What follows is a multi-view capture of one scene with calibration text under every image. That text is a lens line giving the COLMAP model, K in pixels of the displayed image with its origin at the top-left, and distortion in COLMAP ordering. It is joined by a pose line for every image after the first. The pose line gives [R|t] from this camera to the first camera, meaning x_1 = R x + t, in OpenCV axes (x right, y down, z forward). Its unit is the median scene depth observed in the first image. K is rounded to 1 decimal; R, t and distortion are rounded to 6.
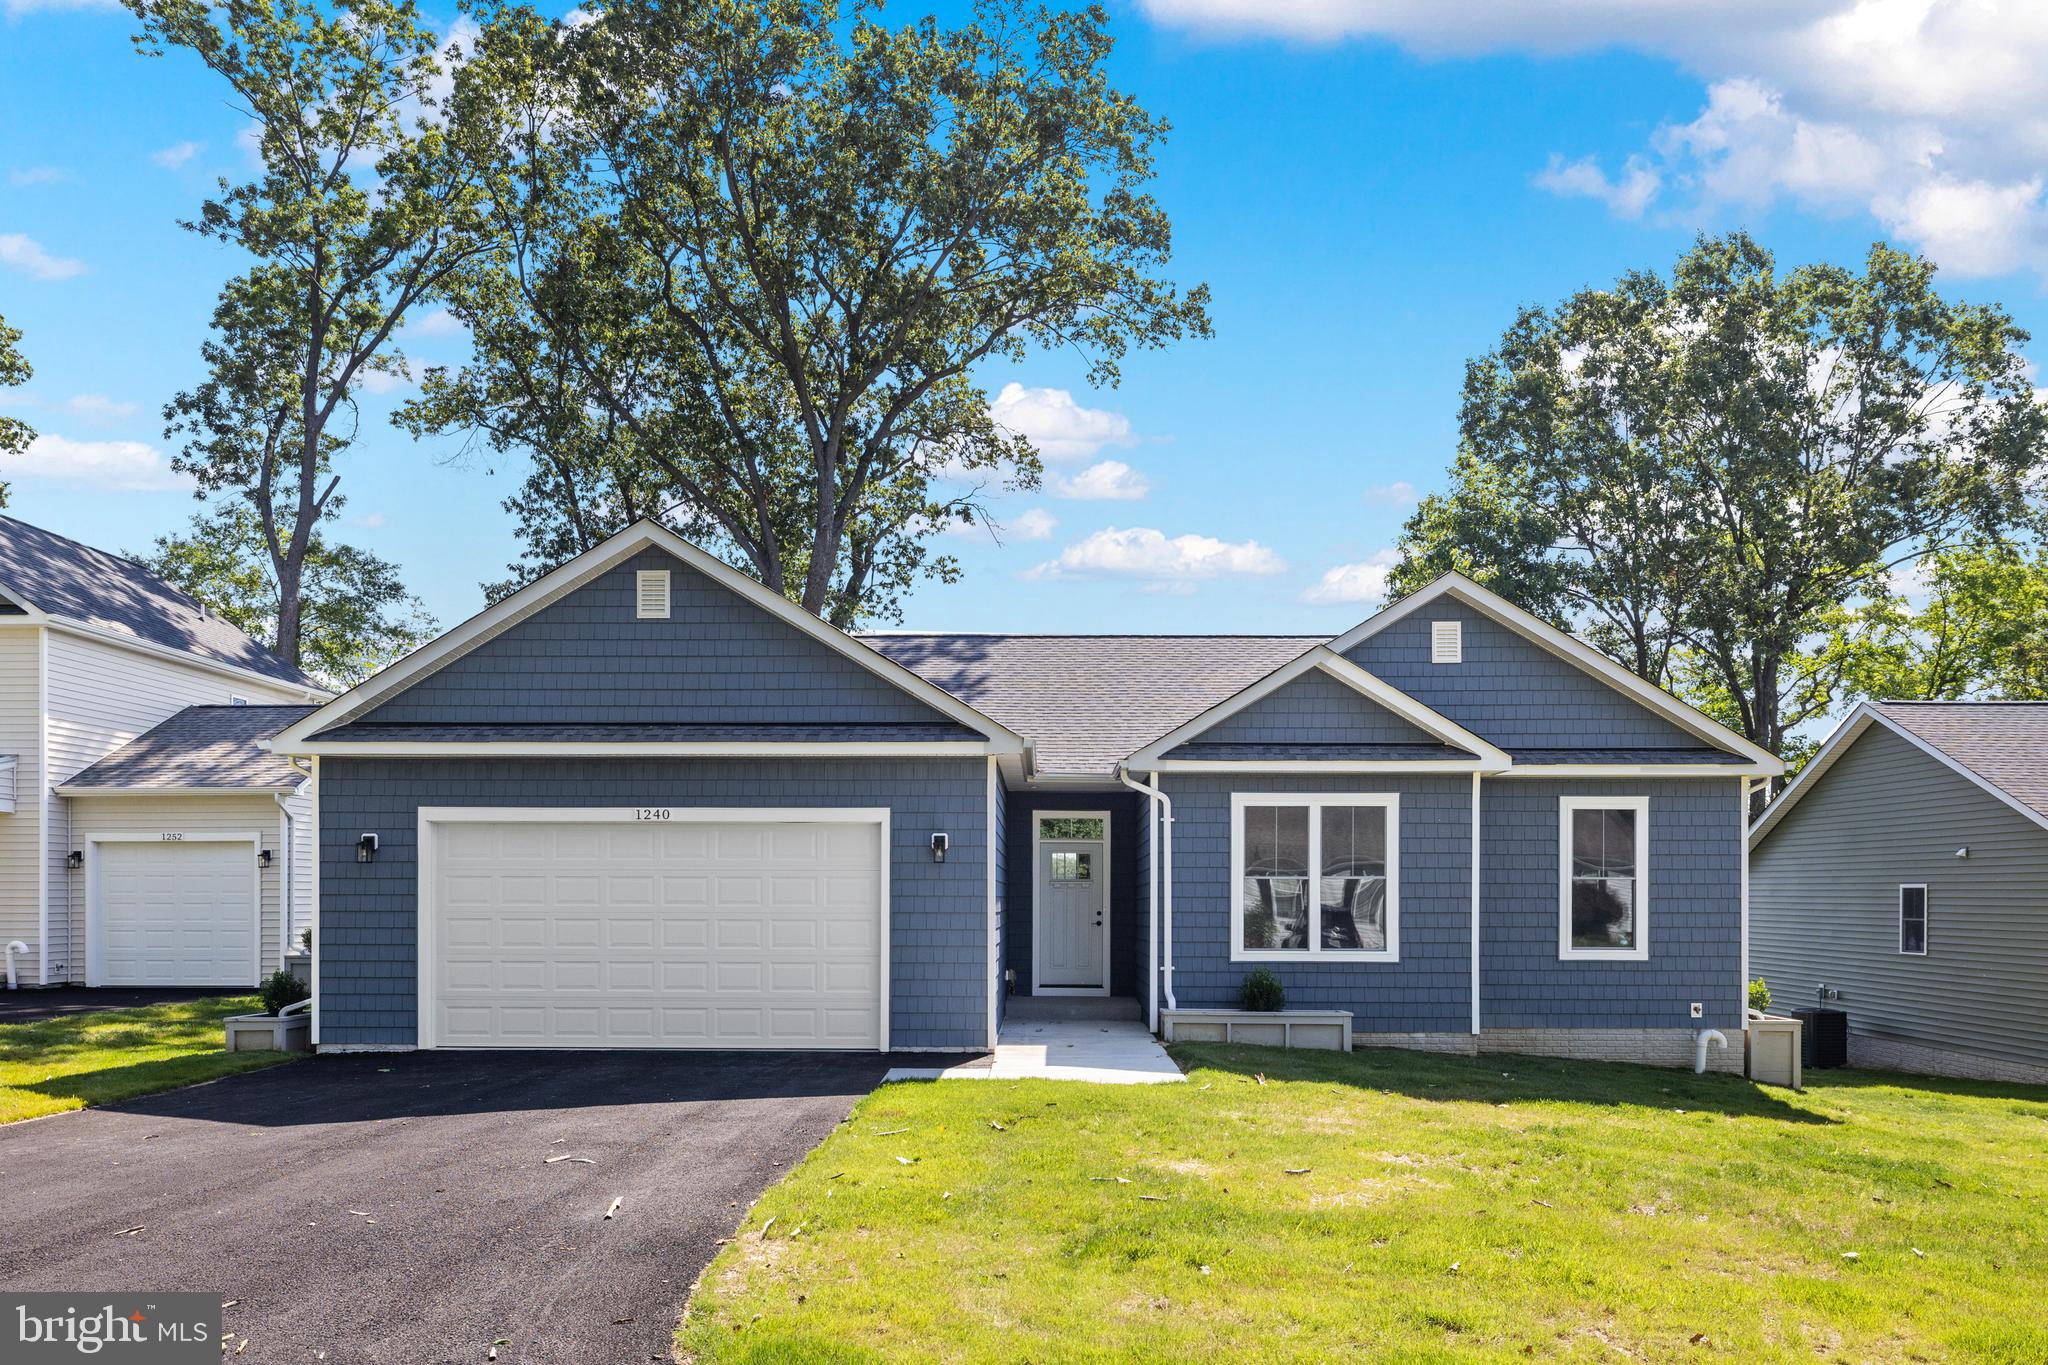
lens RADIAL K [[1383.8, 0, 1027.3], [0, 1383.8, 887.2], [0, 0, 1]] dist [0.001068, -0.001029]
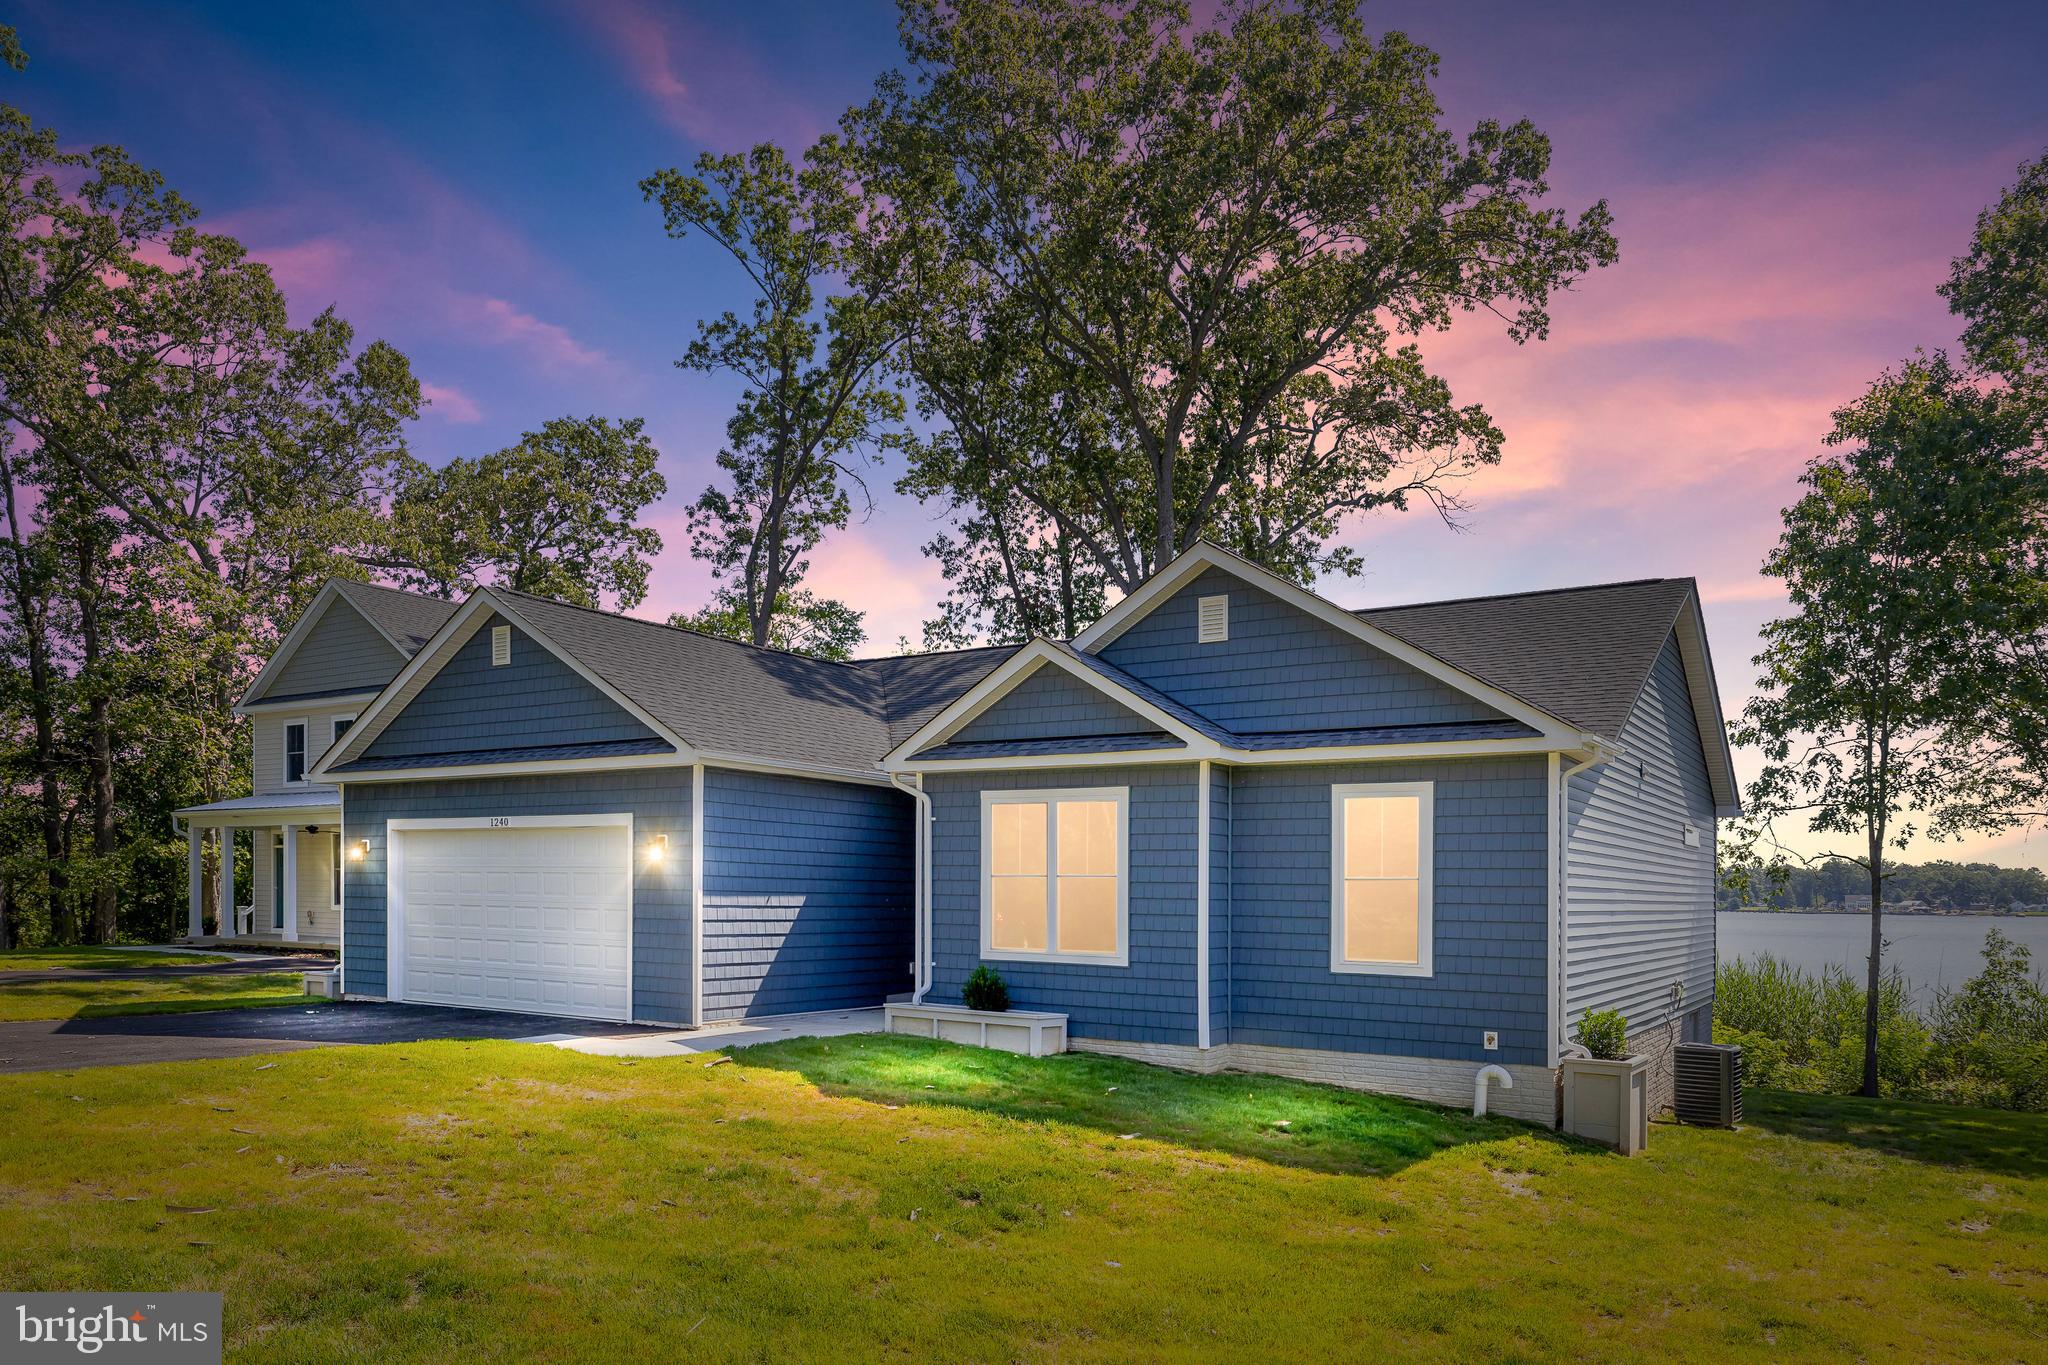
lens RADIAL K [[1374.1, 0, 1020.9], [0, 1374.1, 910.5], [0, 0, 1]] dist [0.001816, -0.000007]
pose [[0.855726, 0.017463, -0.517135, 0.665818], [-0.011086, 0.999820, 0.015419, 0.002358], [0.517311, -0.007461, 0.855765, 0.159270]]
